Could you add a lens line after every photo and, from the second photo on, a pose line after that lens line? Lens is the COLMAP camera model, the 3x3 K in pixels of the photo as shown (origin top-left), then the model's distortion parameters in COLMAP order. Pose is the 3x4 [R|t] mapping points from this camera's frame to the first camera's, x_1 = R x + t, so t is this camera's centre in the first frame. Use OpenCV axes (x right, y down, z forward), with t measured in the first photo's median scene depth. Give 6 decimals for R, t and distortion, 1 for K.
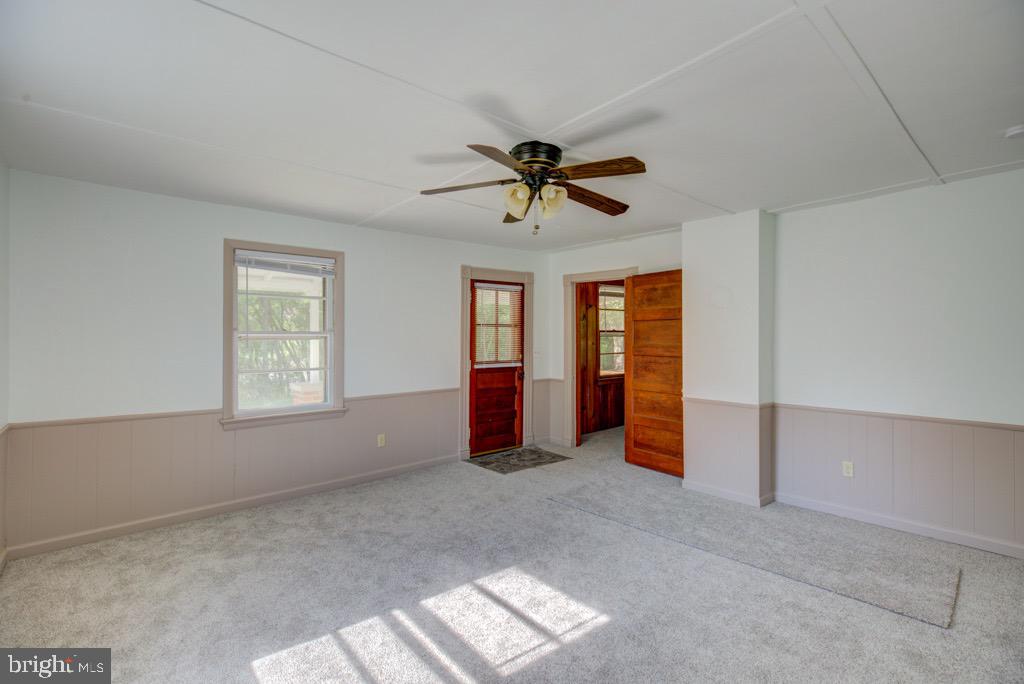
lens RADIAL K [[469.1, 0, 487.2], [0, 469.1, 344.6], [0, 0, 1]] dist [0.002498, 0.000101]
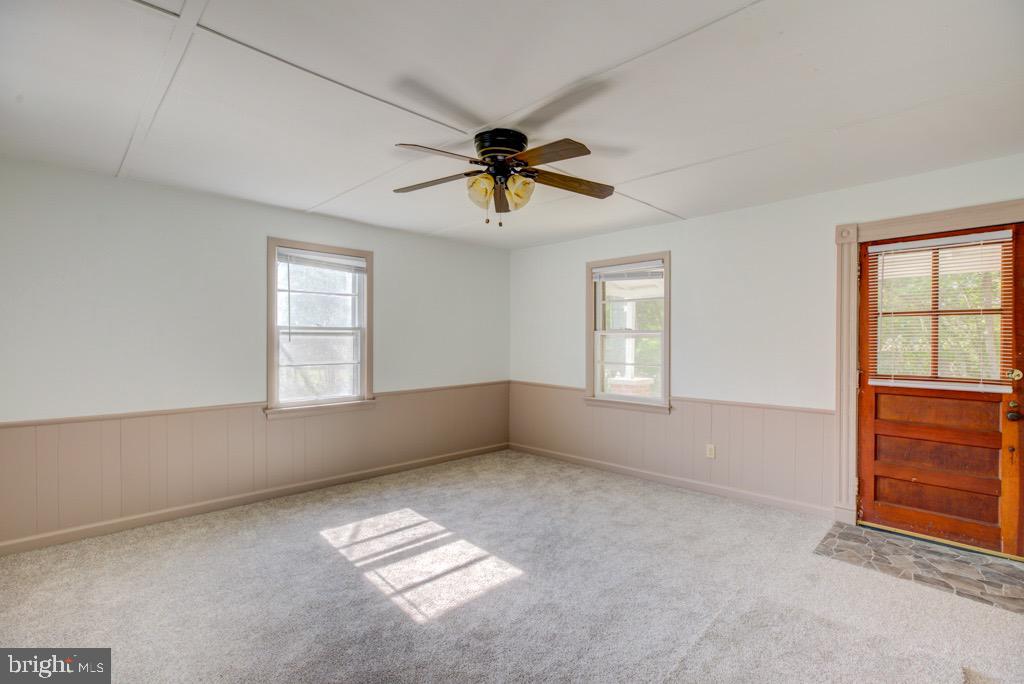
lens RADIAL K [[475.4, 0, 499.2], [0, 475.4, 334.9], [0, 0, 1]] dist [0.000279, -0.000056]
pose [[0.081751, 0.005855, -0.996636, 0.577383], [-0.002795, 0.999980, 0.005645, -0.018348], [0.996649, 0.002324, 0.081765, 0.473974]]
